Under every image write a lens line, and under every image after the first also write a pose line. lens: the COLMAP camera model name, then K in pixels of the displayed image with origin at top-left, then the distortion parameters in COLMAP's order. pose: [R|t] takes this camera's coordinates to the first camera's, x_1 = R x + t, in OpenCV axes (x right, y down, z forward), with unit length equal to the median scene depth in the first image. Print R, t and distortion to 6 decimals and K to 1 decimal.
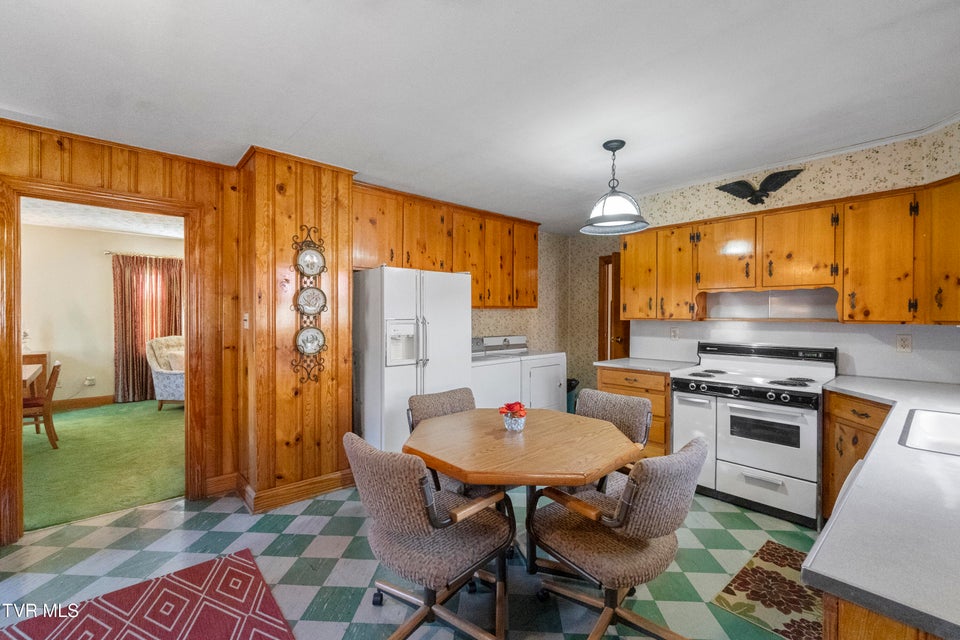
lens RADIAL K [[409.9, 0, 471.7], [0, 409.9, 315.2], [0, 0, 1]] dist [-0.000535, 0.000042]
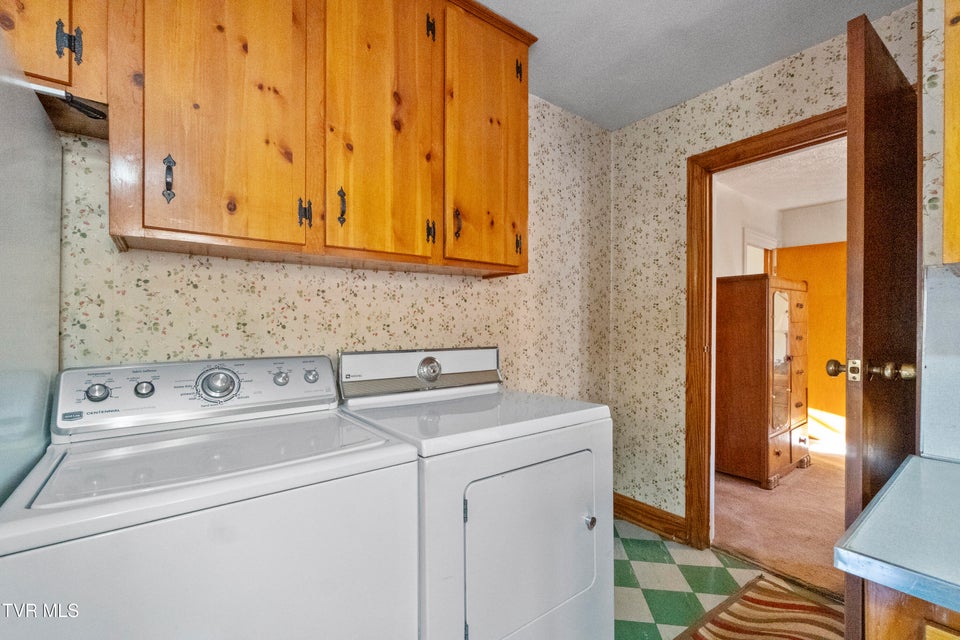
lens RADIAL K [[417.9, 0, 479.8], [0, 417.9, 328.9], [0, 0, 1]] dist [-0.000210, 0.000696]
pose [[0.998541, -0.003276, -0.053893, 0.144327], [0.003324, 0.999994, 0.000810, 0.033380], [0.053890, -0.000988, 0.998546, 0.658889]]
